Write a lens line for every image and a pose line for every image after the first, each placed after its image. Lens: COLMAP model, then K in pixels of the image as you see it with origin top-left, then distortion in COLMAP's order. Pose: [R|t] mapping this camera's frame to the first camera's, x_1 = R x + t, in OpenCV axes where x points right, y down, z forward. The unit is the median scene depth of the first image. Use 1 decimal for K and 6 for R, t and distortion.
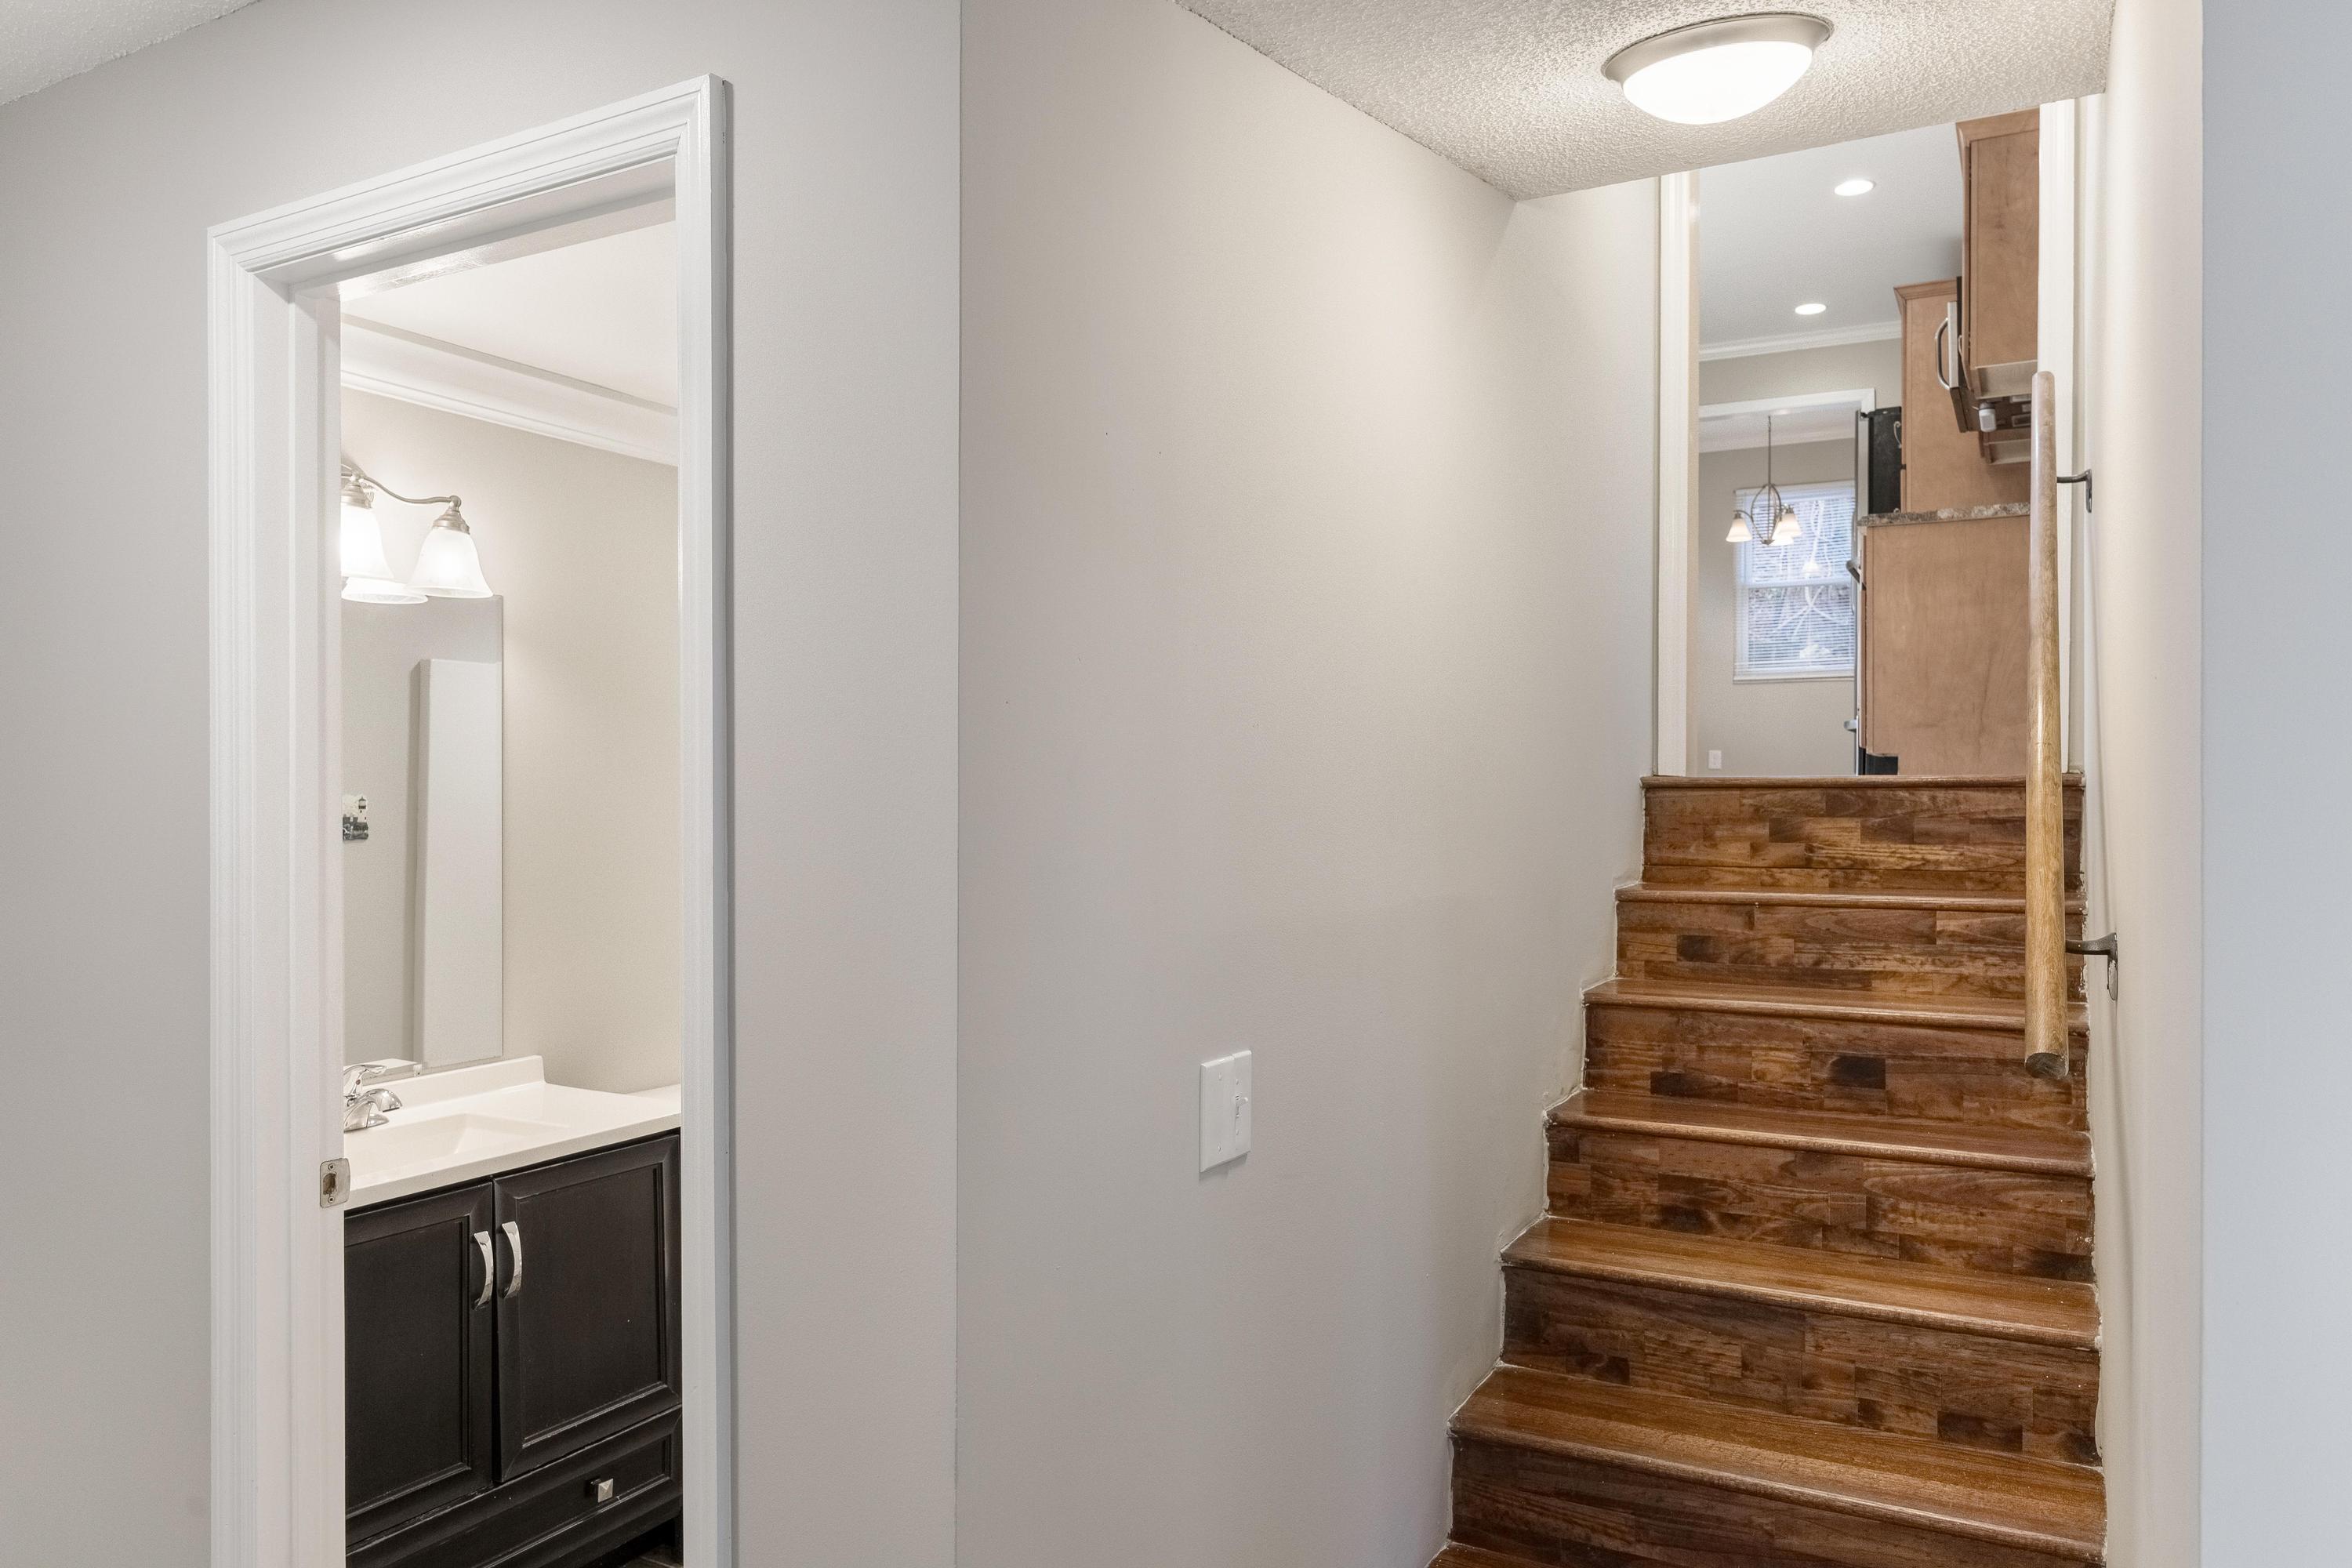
lens RADIAL K [[1580.4, 0, 1223.8], [0, 1580.4, 848.3], [0, 0, 1]] dist [-0.001536, 0.000559]
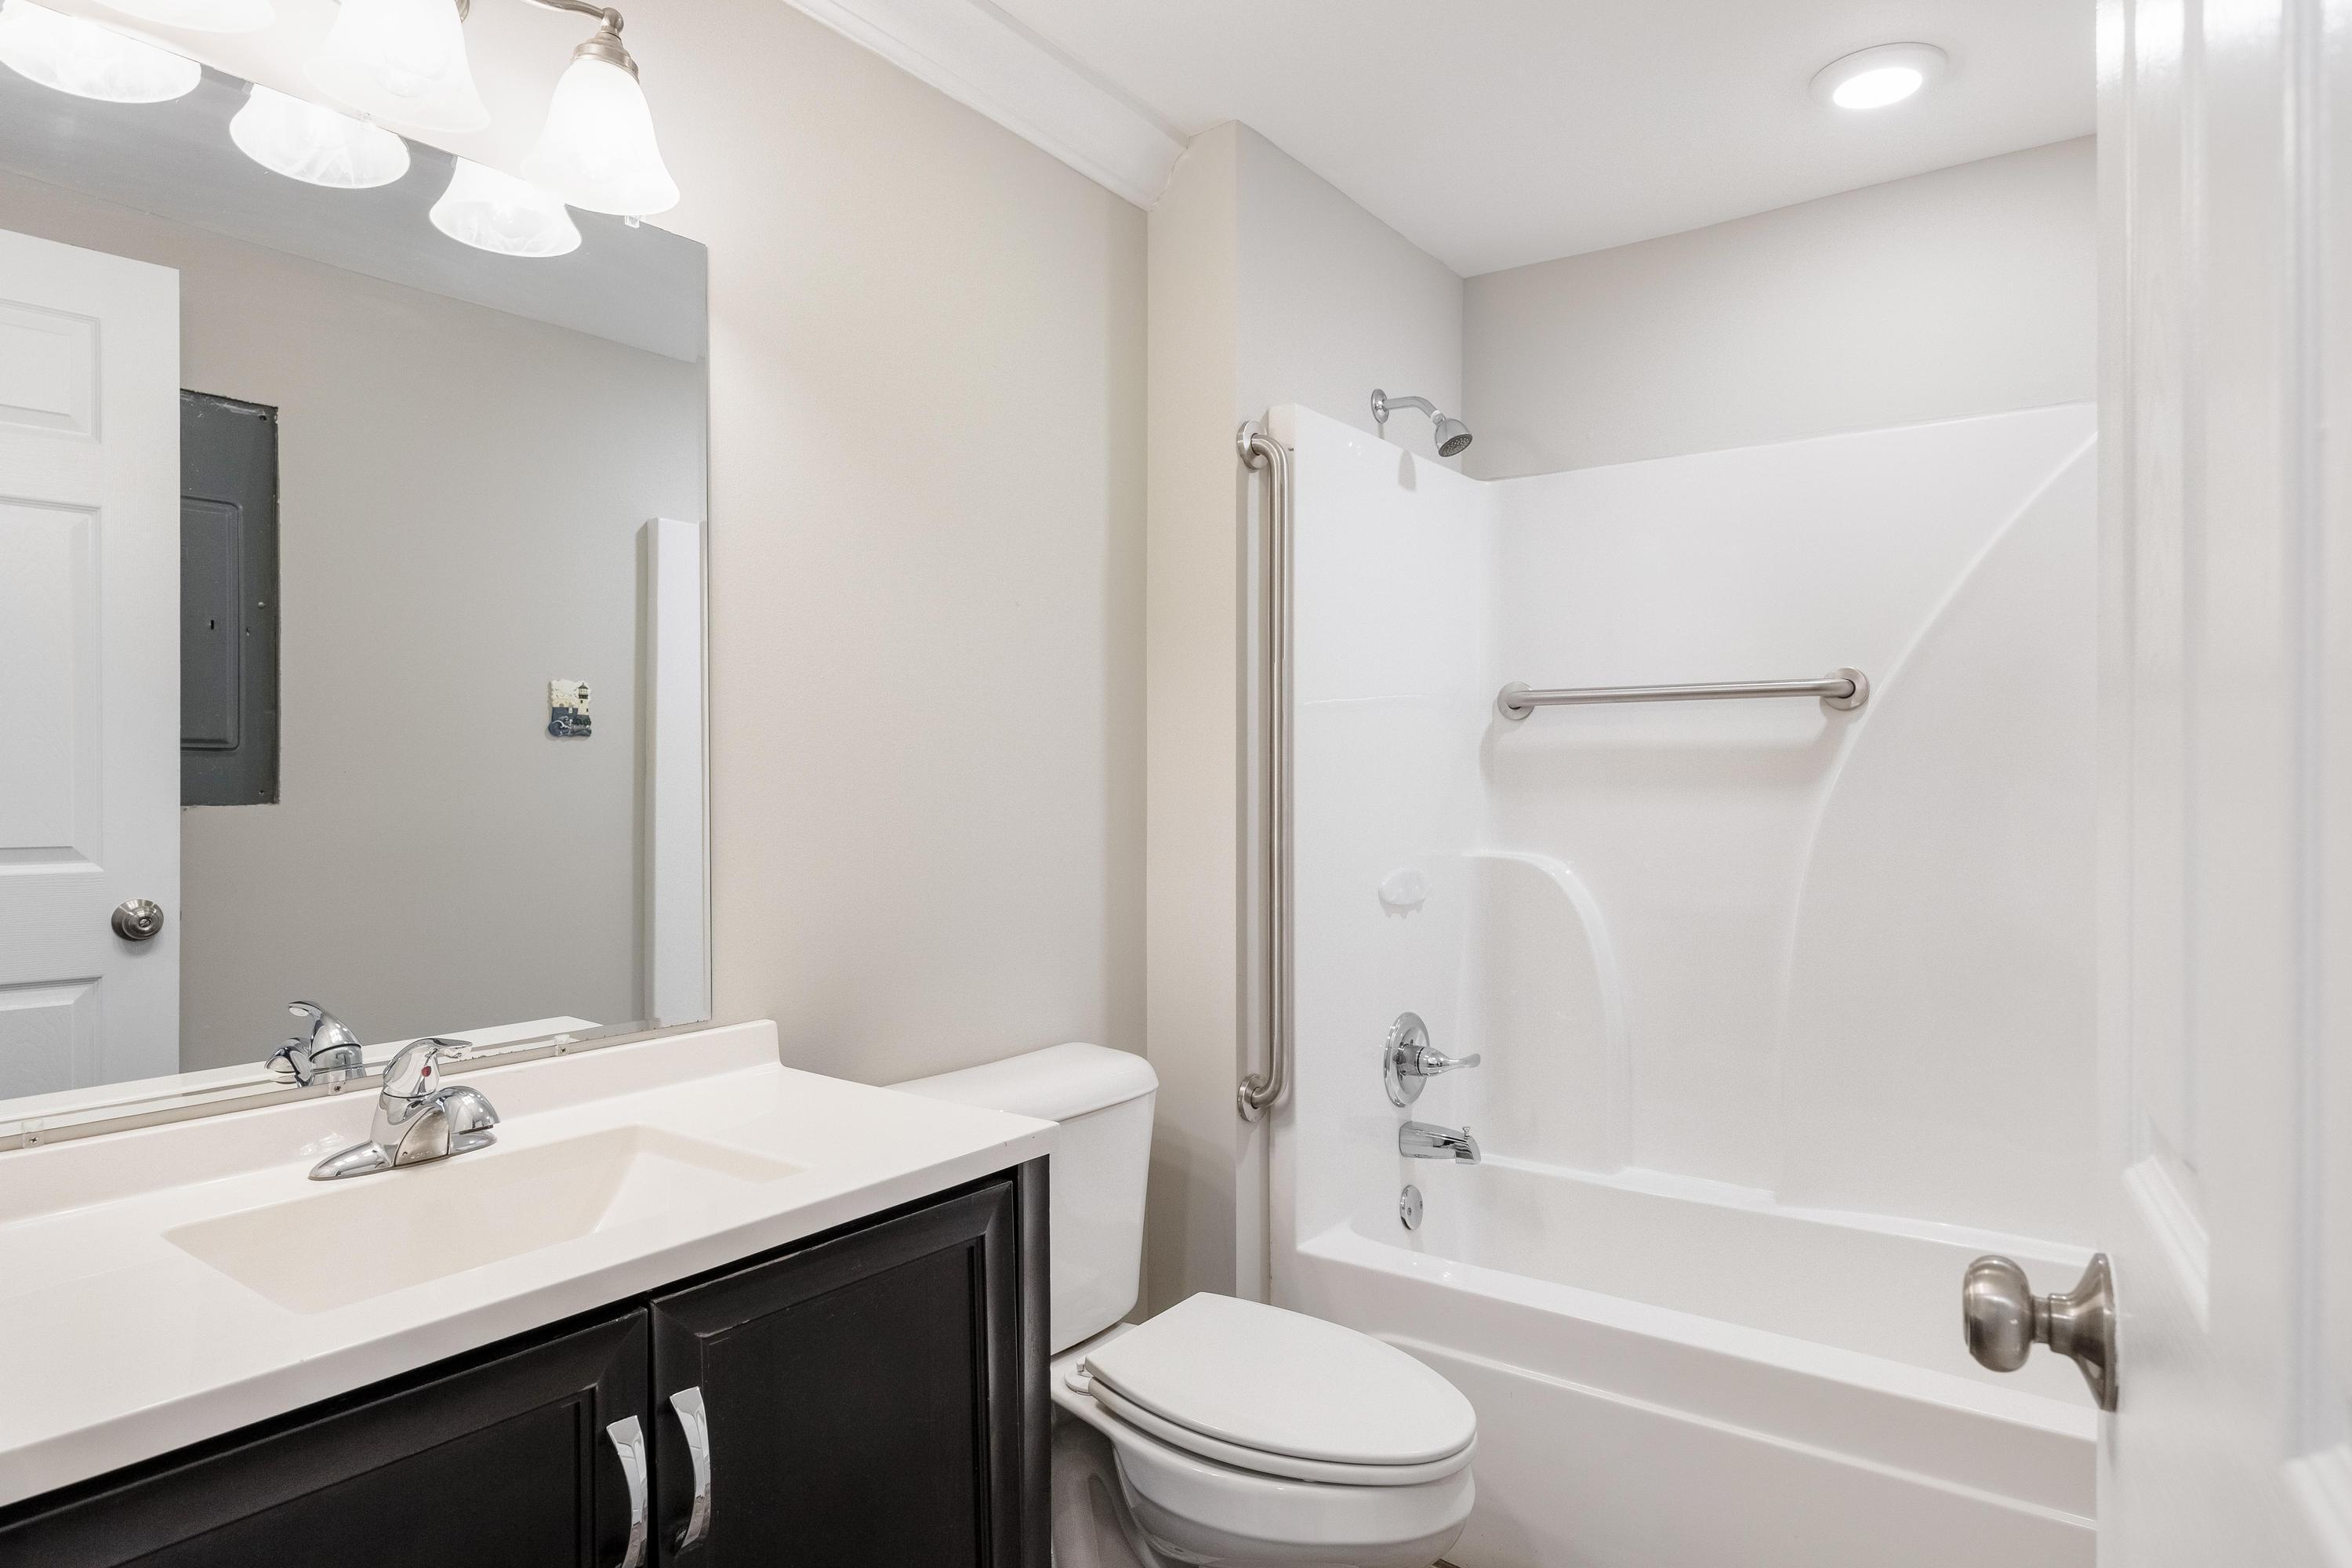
lens RADIAL K [[1349.2, 0, 1215.8], [0, 1349.2, 890.4], [0, 0, 1]] dist [-0.007349, -0.000858]
pose [[0.992511, 0.012780, -0.121483, -0.241629], [-0.007262, 0.998926, 0.045752, 0.067549], [0.121937, -0.044527, 0.991539, 0.609626]]
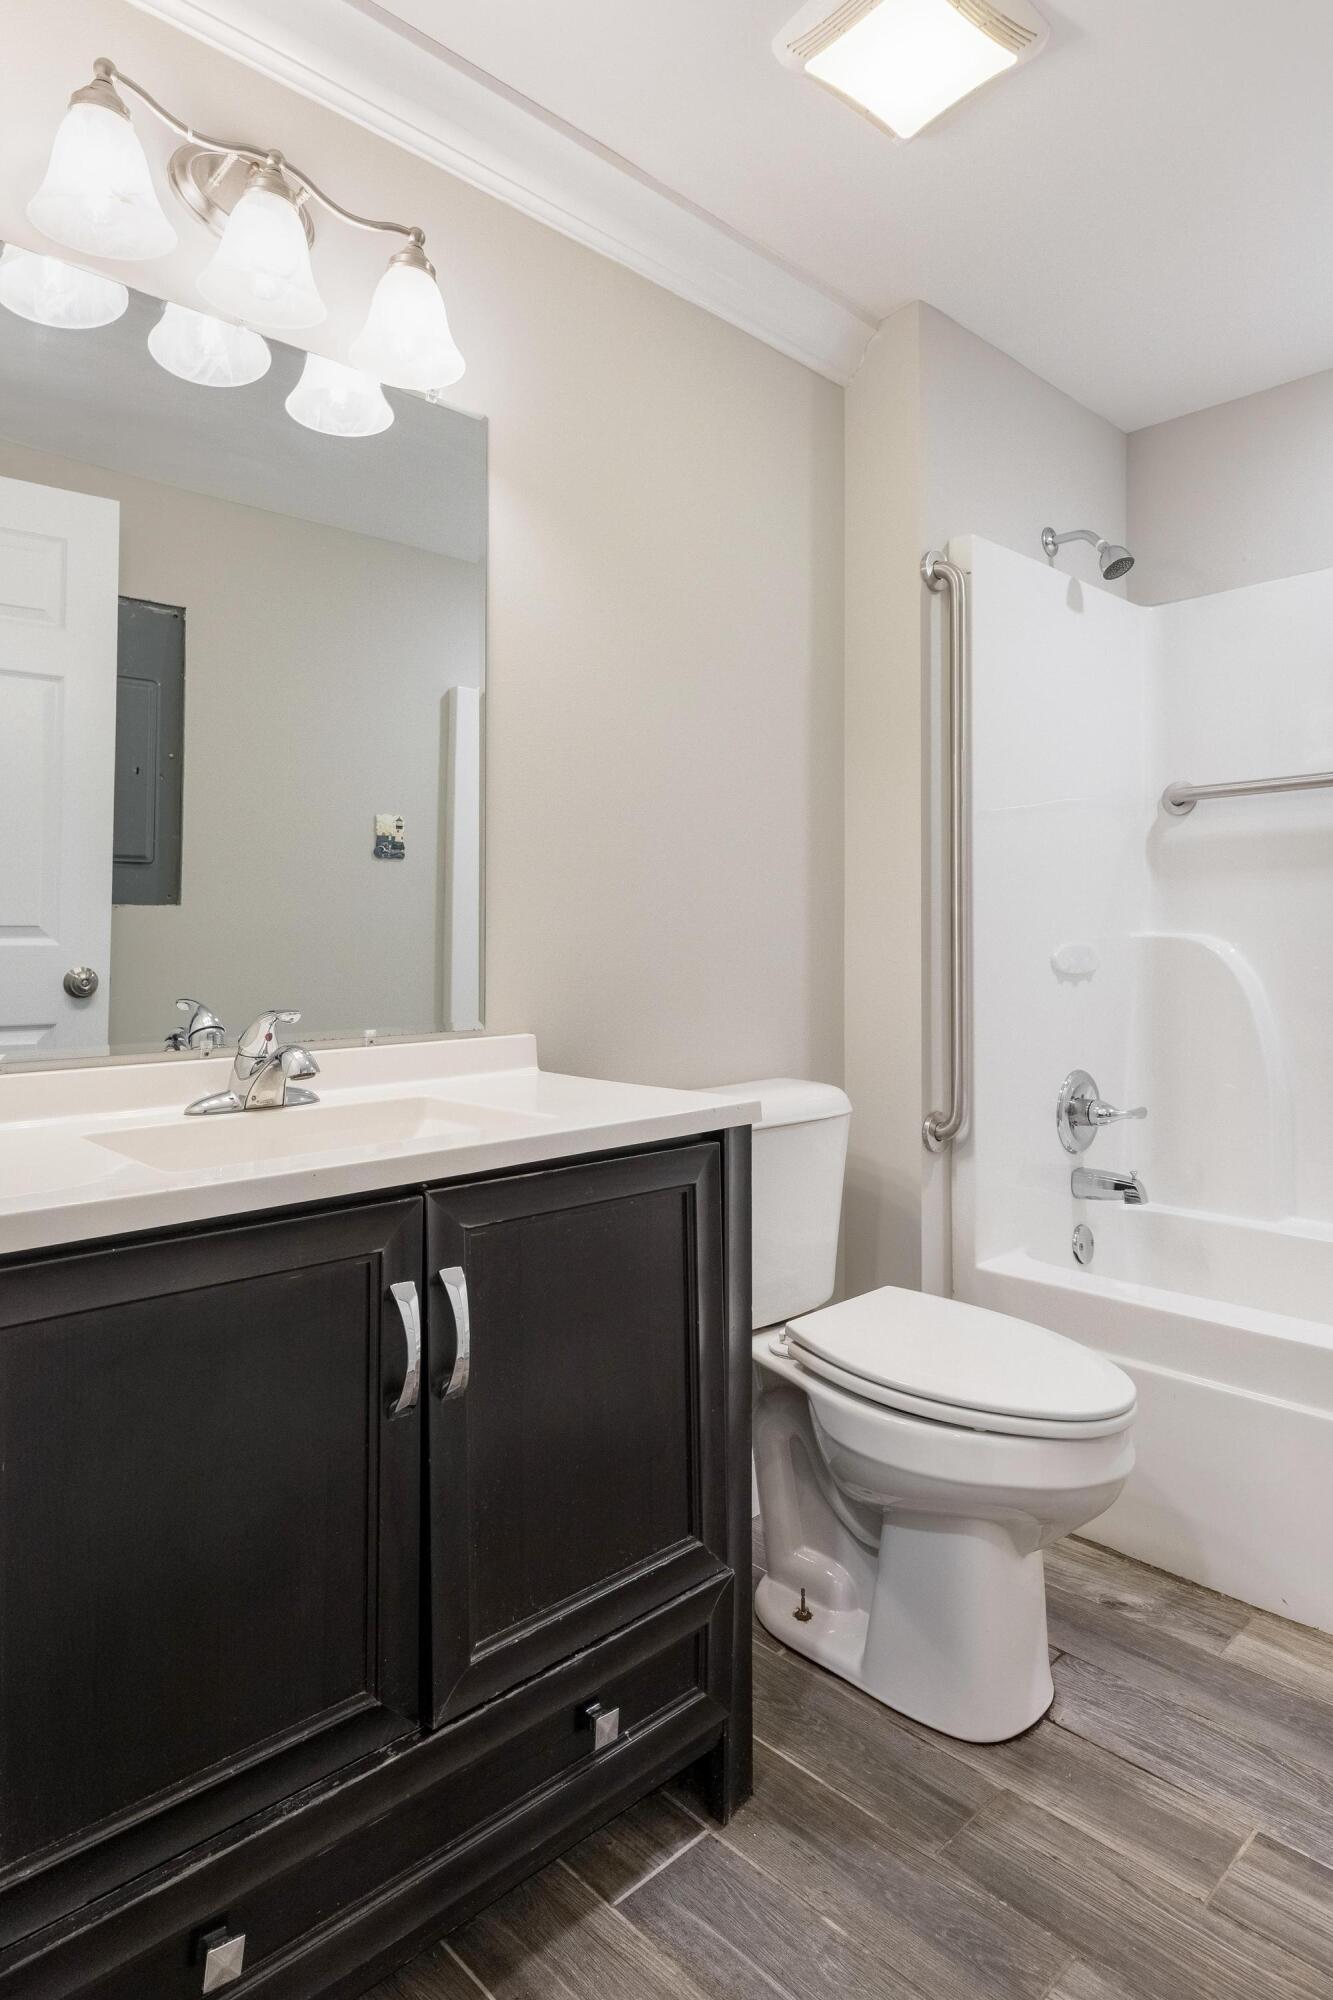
lens RADIAL K [[1147.2, 0, 698.2], [0, 1147.2, 996.6], [0, 0, 1]] dist [-0.007349, -0.000858]
pose [[0.951785, 0.006282, -0.306702, -0.230692], [-0.002875, 0.999929, 0.011560, 0.128238], [0.306753, -0.010121, 0.951735, 0.608787]]
